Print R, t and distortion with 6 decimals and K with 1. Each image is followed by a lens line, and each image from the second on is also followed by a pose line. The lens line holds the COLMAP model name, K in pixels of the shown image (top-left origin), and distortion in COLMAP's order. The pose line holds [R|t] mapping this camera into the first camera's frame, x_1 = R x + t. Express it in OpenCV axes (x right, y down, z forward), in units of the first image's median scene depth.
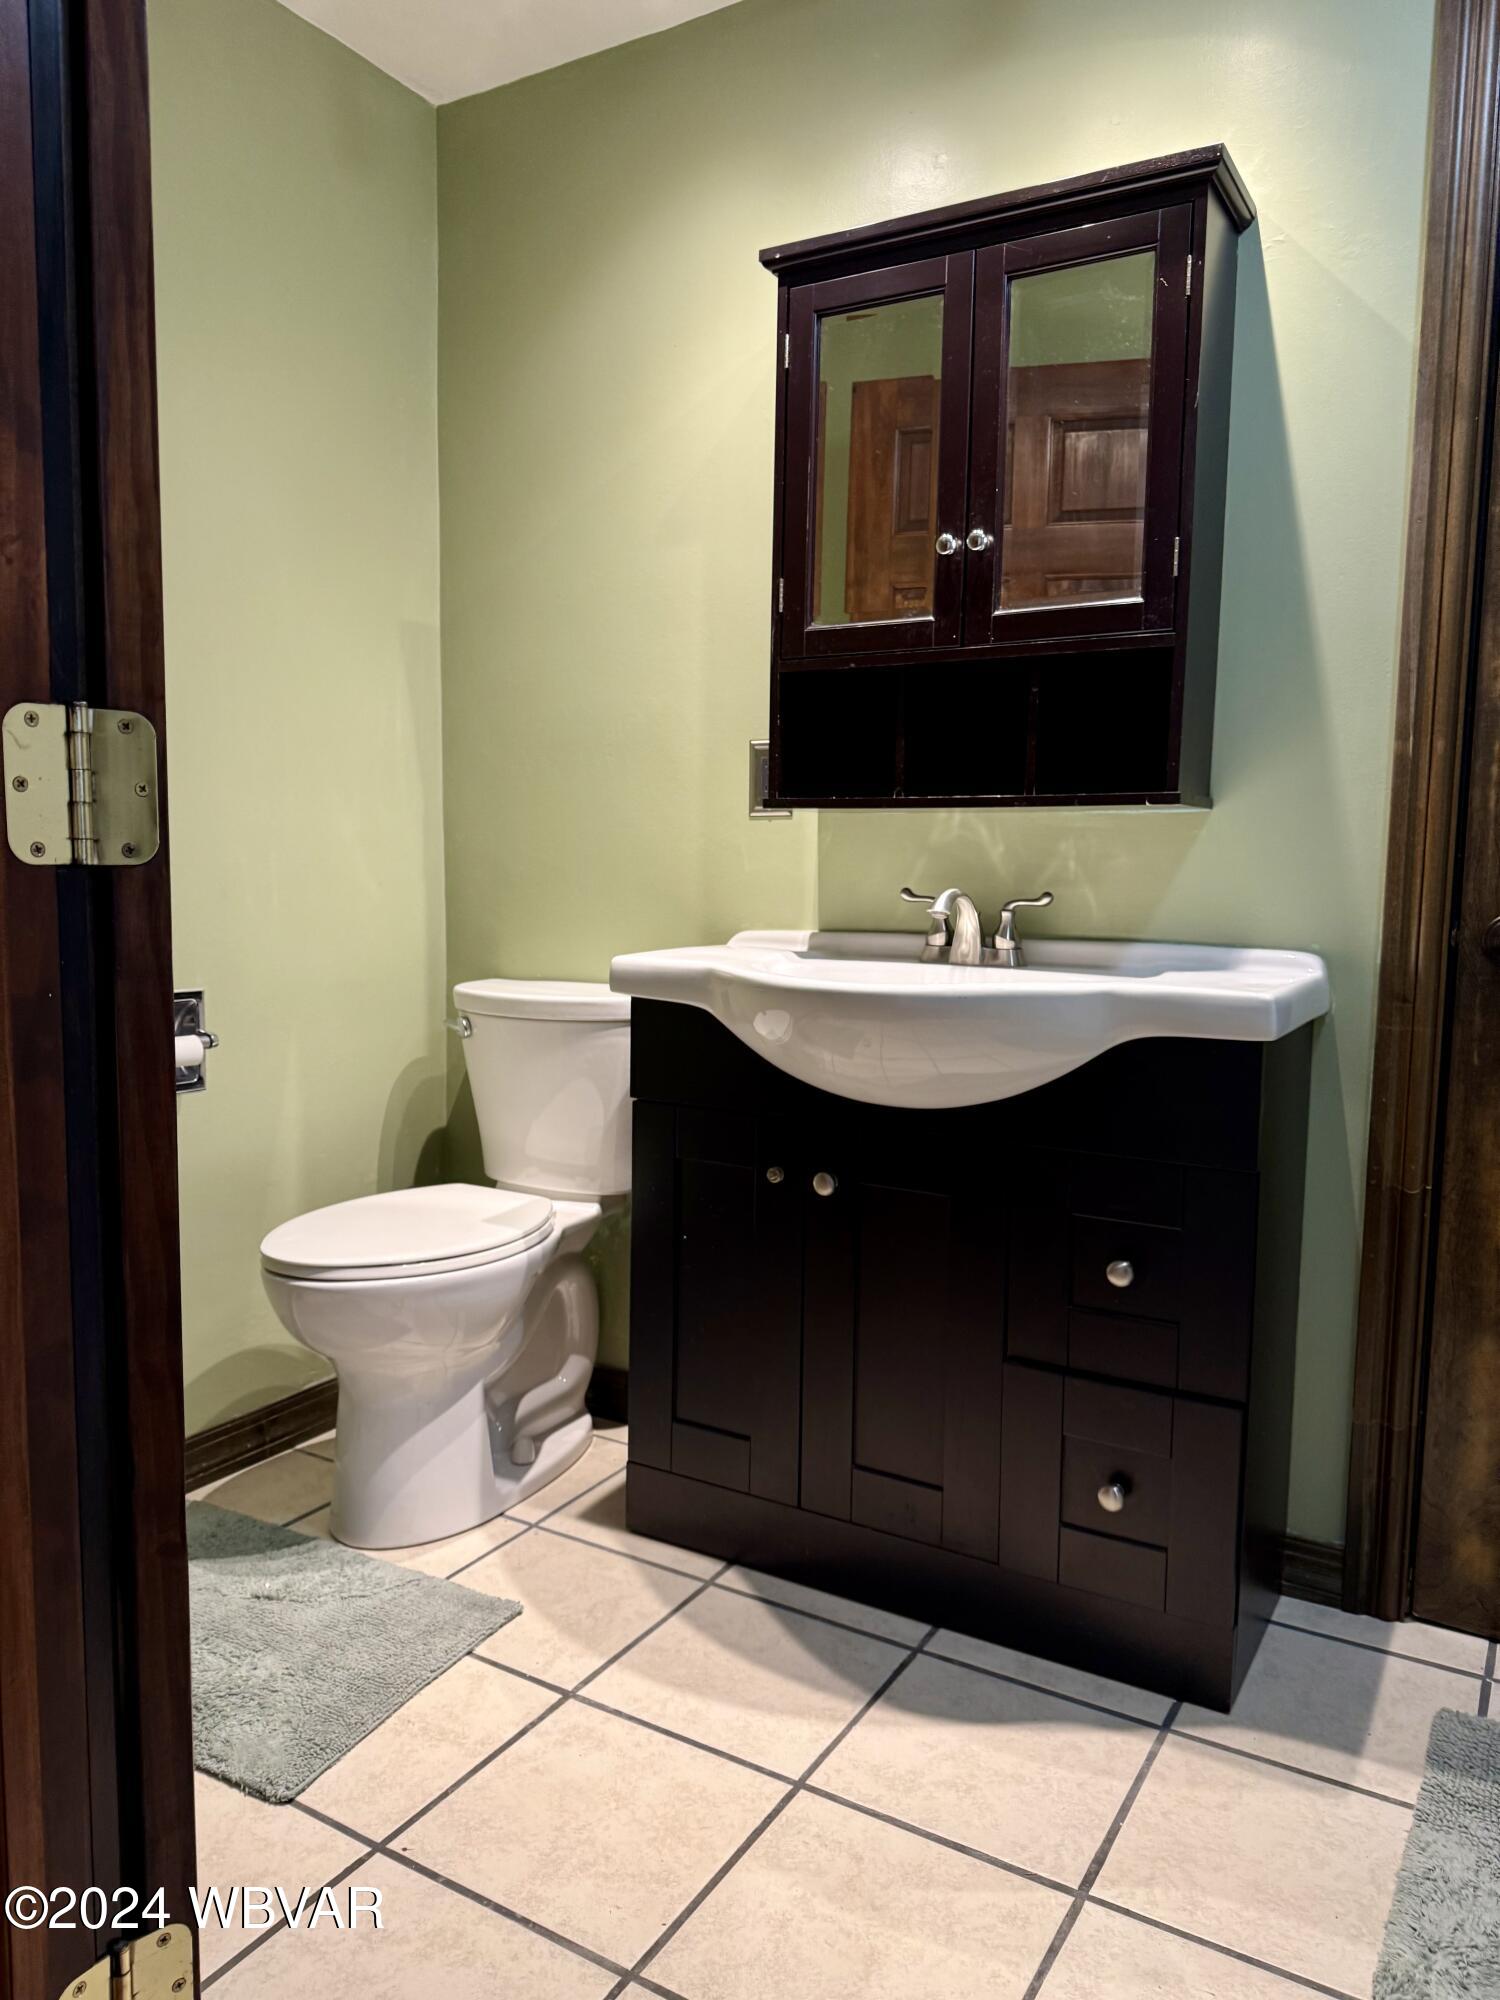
lens RADIAL K [[1400.4, 0, 750.0], [0, 1400.4, 1000.0], [0, 0, 1]] dist [0.036130, -0.027335]
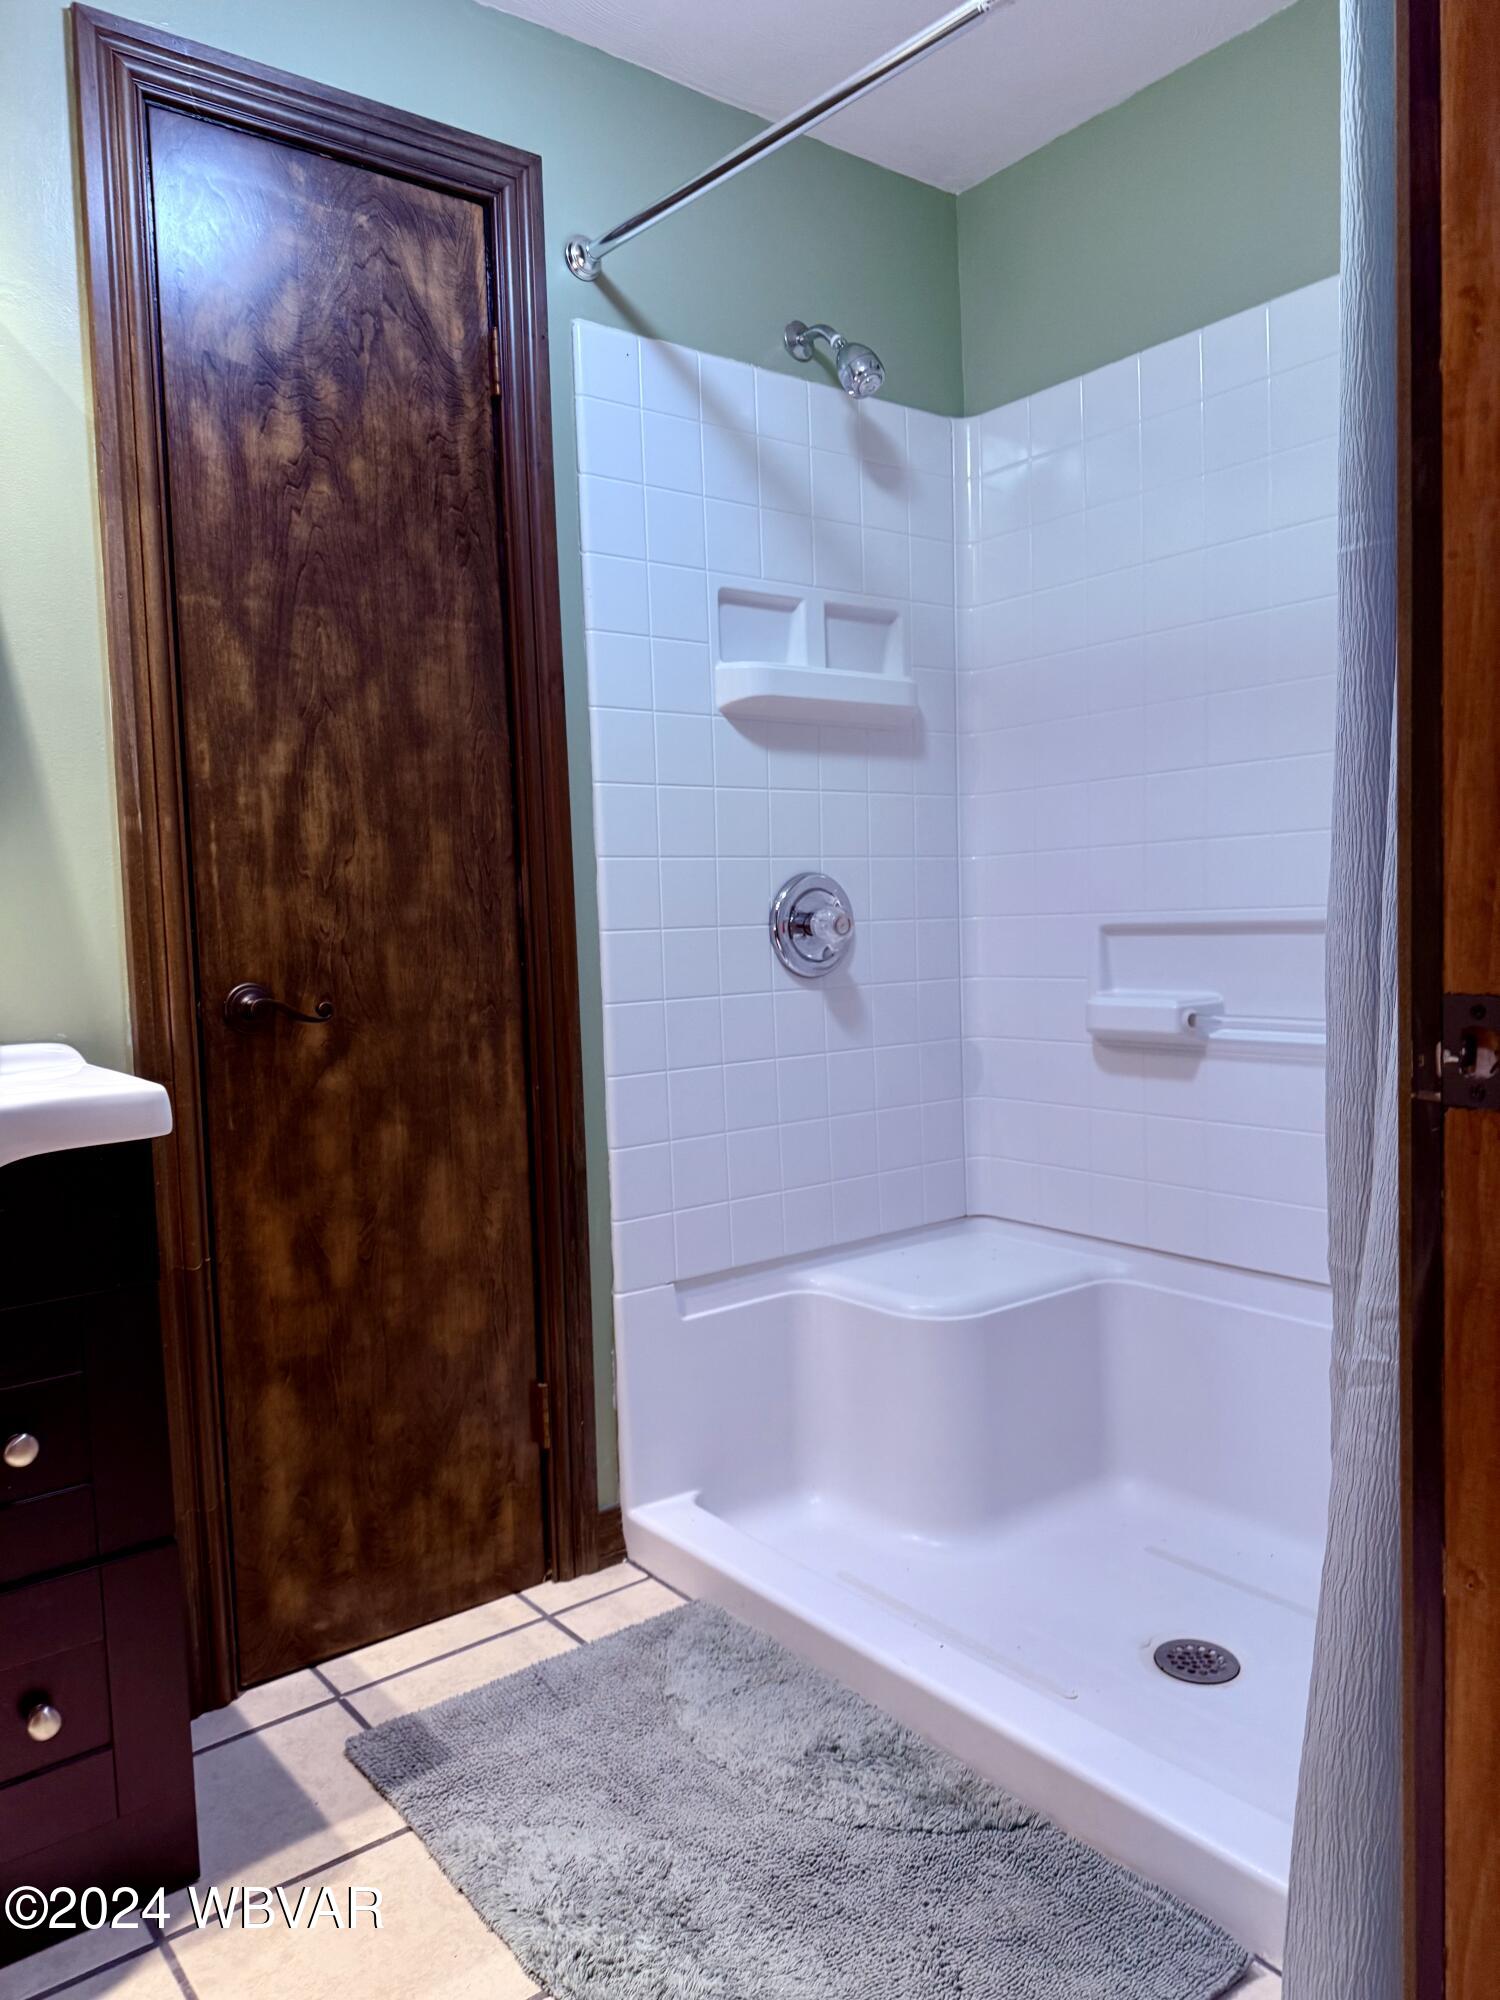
lens RADIAL K [[1403.8, 0, 750.0], [0, 1403.8, 1000.0], [0, 0, 1]] dist [0.008666, -0.002904]
pose [[0.380338, -0.082501, 0.921161, -0.284683], [0.131900, 0.990671, 0.034267, -0.034352], [-0.915394, 0.108468, 0.387671, 0.243109]]
